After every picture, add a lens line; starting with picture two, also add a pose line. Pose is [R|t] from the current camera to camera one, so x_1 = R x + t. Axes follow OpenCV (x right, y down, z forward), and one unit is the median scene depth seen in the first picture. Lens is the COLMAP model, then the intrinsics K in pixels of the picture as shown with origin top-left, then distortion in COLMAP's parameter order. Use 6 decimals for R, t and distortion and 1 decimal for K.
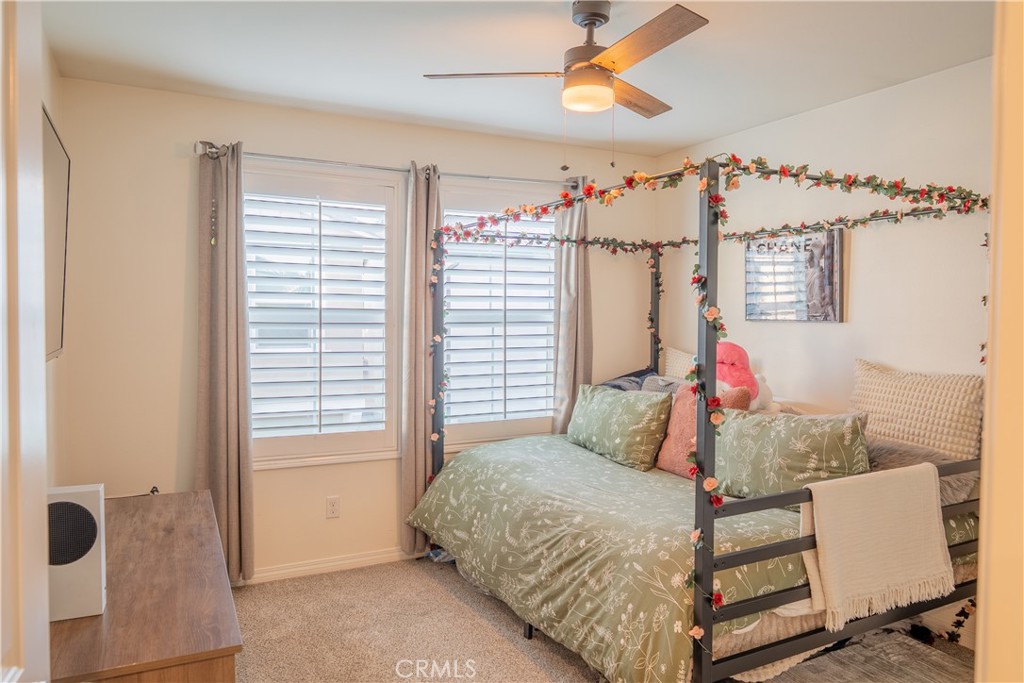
lens RADIAL K [[707.0, 0, 515.4], [0, 707.0, 336.0], [0, 0, 1]] dist [-0.000219, -0.006655]
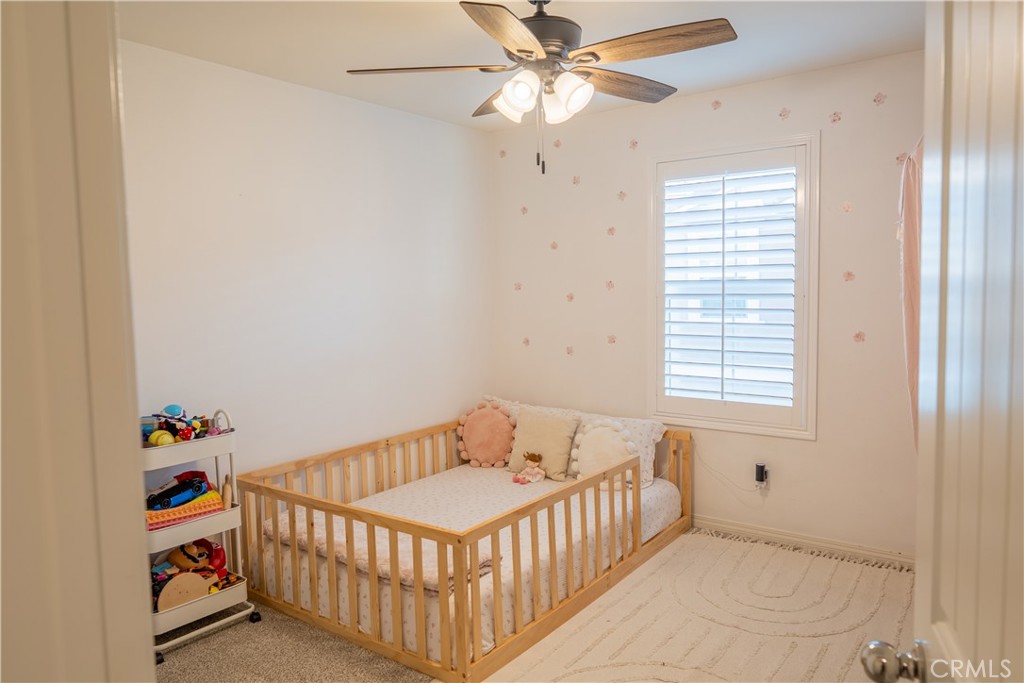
lens RADIAL K [[707.0, 0, 514.9], [0, 707.0, 342.6], [0, 0, 1]] dist [-0.000219, -0.006655]
pose [[0.410457, 0.058760, -0.909985, 0.545567], [-0.009484, 0.998143, 0.060175, -0.006846], [0.911831, -0.016069, 0.410252, 0.293459]]
